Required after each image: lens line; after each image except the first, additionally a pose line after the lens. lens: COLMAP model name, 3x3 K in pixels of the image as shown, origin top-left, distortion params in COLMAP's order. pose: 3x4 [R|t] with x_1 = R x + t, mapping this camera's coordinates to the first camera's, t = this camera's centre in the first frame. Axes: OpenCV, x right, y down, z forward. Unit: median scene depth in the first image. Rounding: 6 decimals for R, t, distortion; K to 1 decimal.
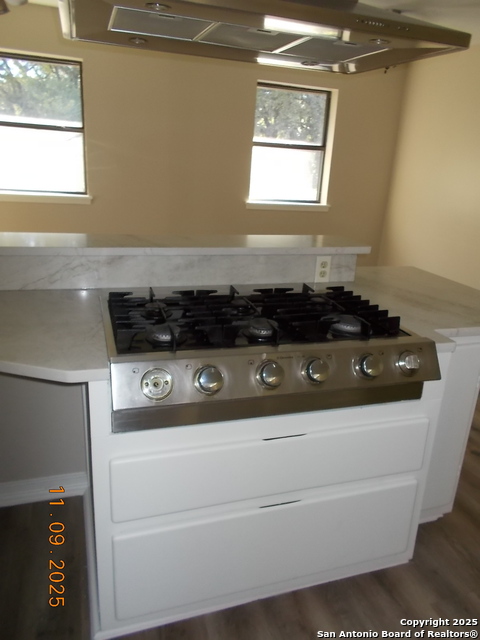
lens RADIAL K [[506.6, 0, 240.7], [0, 506.6, 322.6], [0, 0, 1]] dist [0.037838, -0.001122]
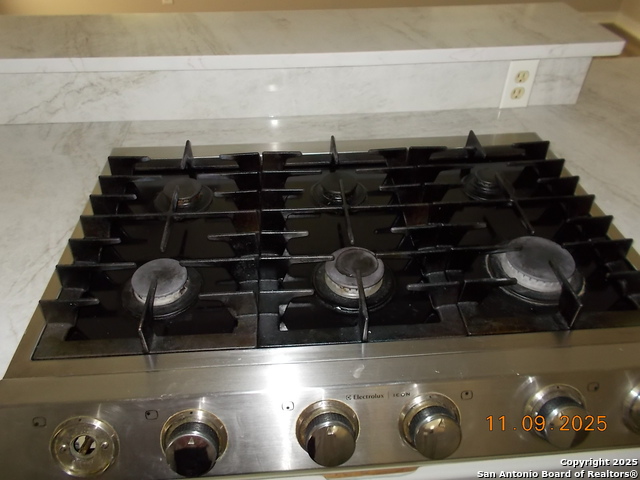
lens RADIAL K [[506.6, 0, 317.7], [0, 506.6, 238.1], [0, 0, 1]] dist [0.037838, -0.001122]
pose [[0.974542, 0.102059, -0.199628, 0.084249], [-0.023104, 0.931361, 0.363363, -0.162057], [0.223011, -0.349501, 0.910009, 0.419430]]
